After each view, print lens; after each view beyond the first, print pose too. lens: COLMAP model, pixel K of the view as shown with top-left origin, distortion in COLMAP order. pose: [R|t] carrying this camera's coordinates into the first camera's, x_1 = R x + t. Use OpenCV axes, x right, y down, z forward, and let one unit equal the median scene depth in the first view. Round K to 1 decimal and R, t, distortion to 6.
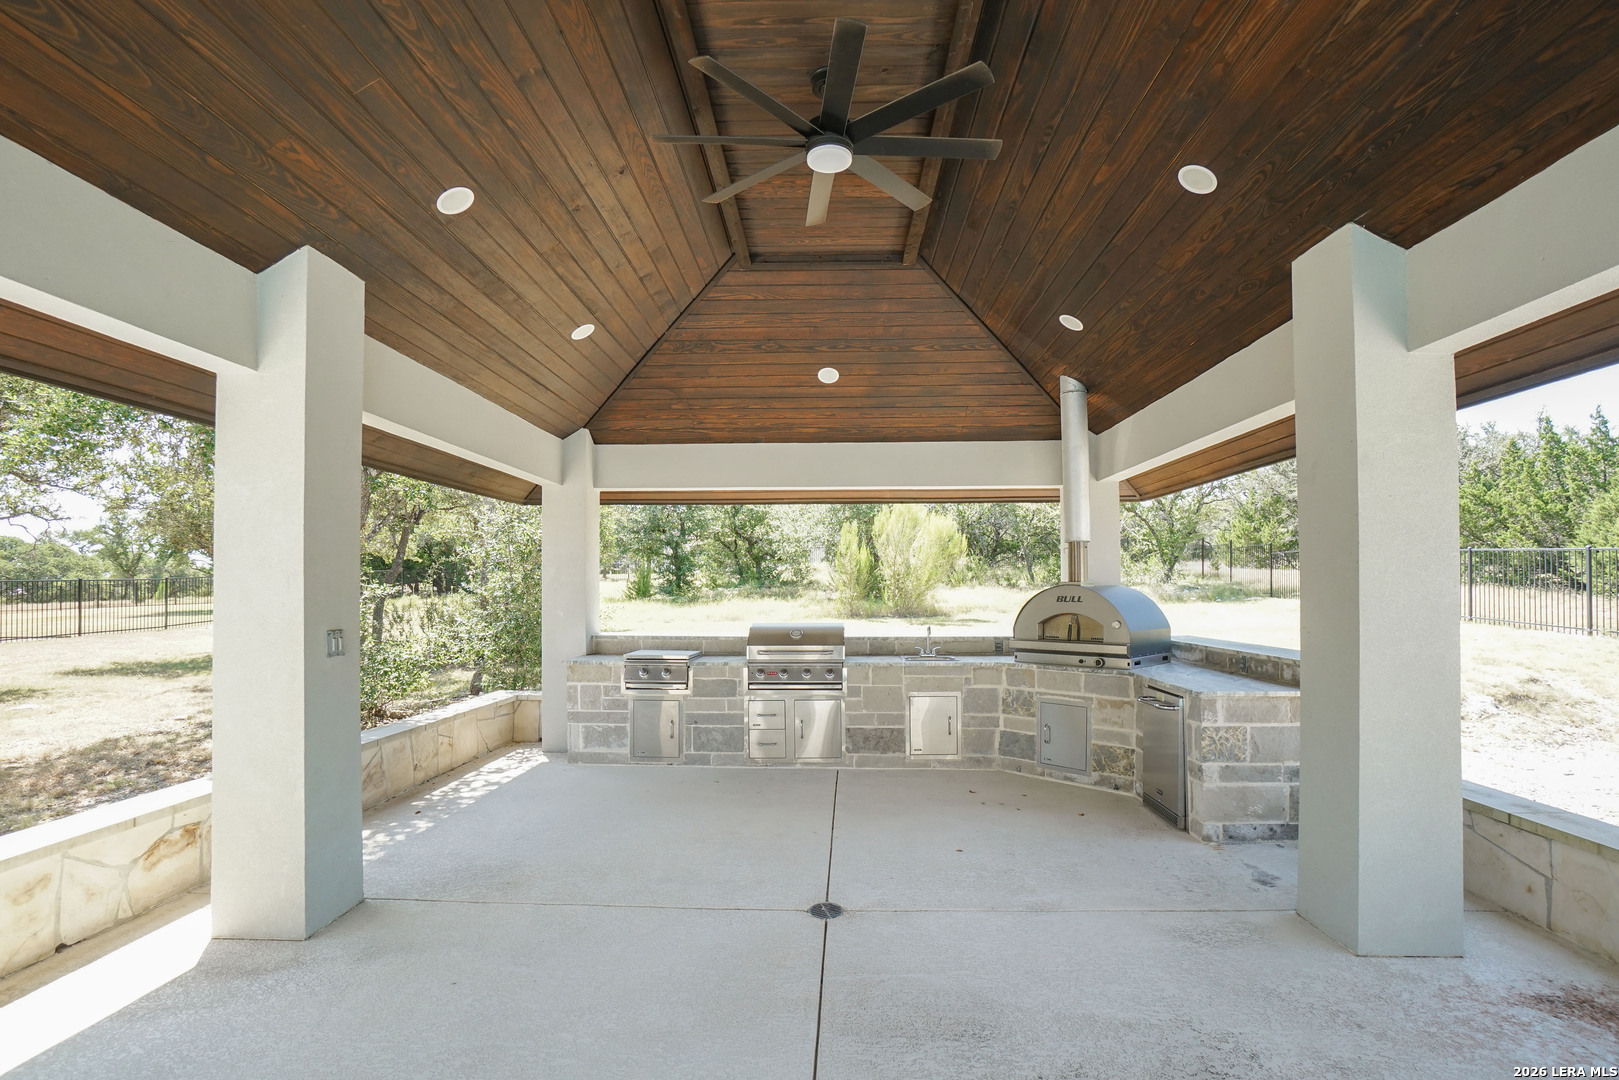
lens RADIAL K [[781.4, 0, 809.5], [0, 781.4, 540.0], [0, 0, 1]] dist [-0.029511, 0.000412]
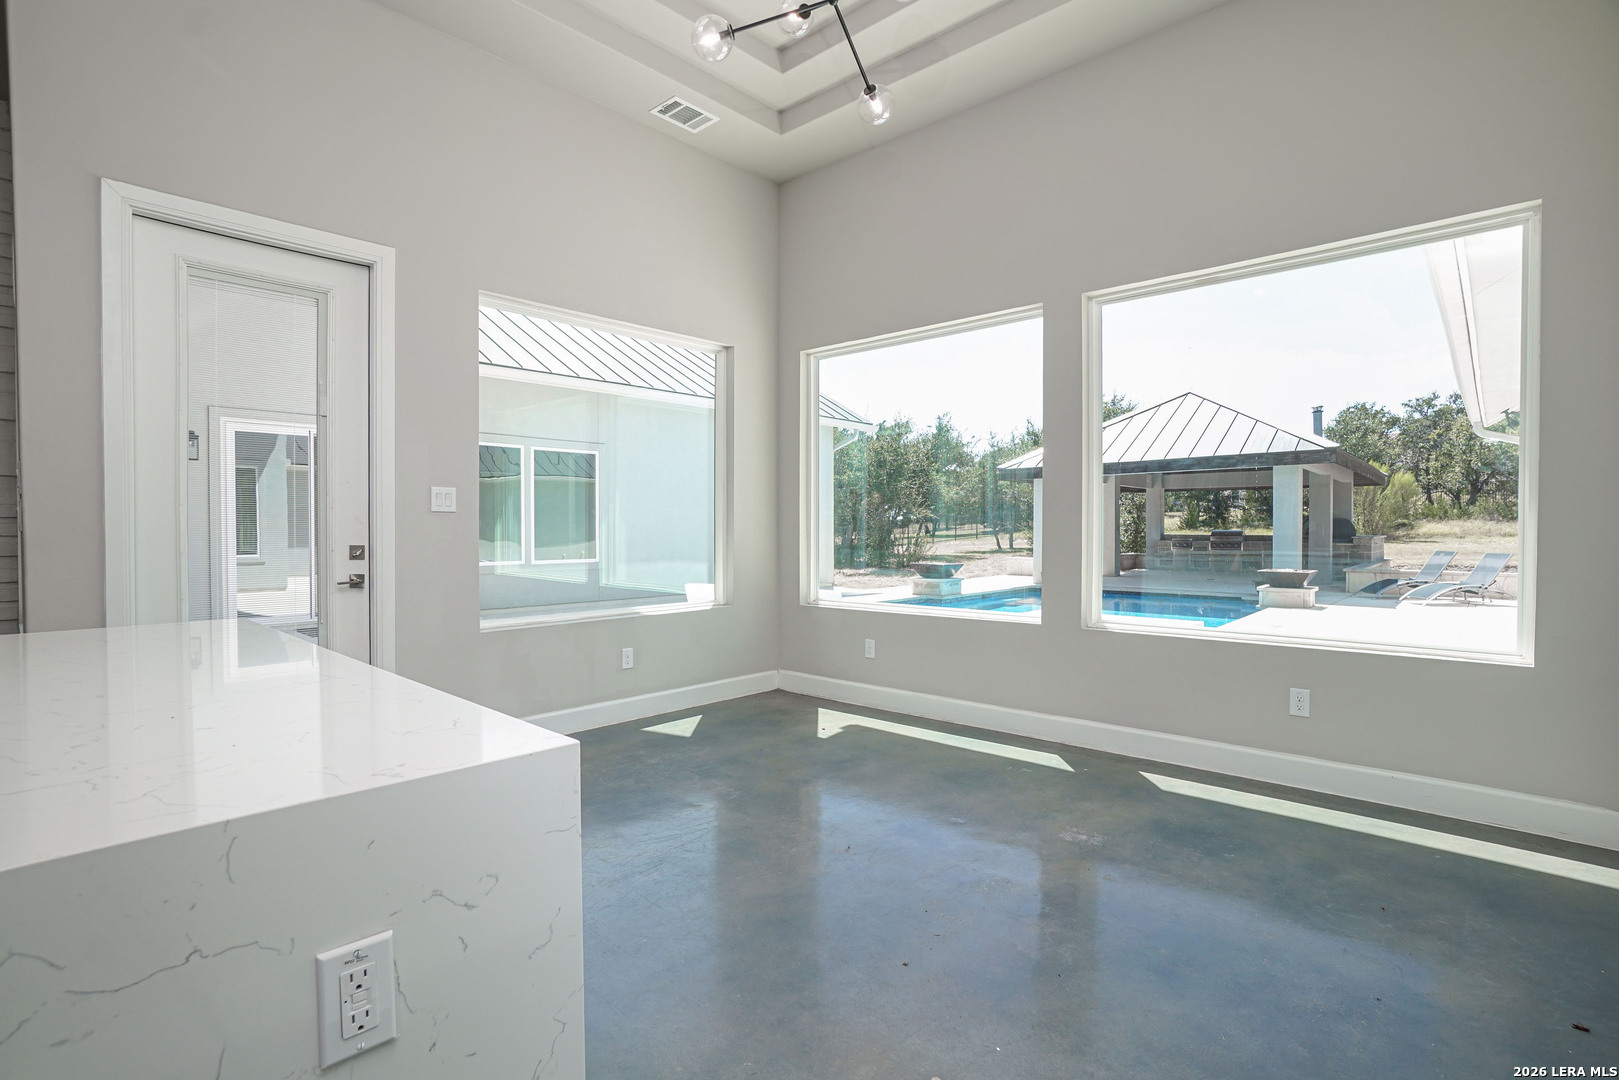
lens RADIAL K [[781.4, 0, 809.5], [0, 781.4, 540.0], [0, 0, 1]] dist [-0.029511, 0.000412]
pose [[0.773785, 0.014813, -0.633275, 0.665544], [0.036980, 0.996965, 0.068505, -0.136834], [0.632368, -0.076426, 0.770889, -2.544787]]
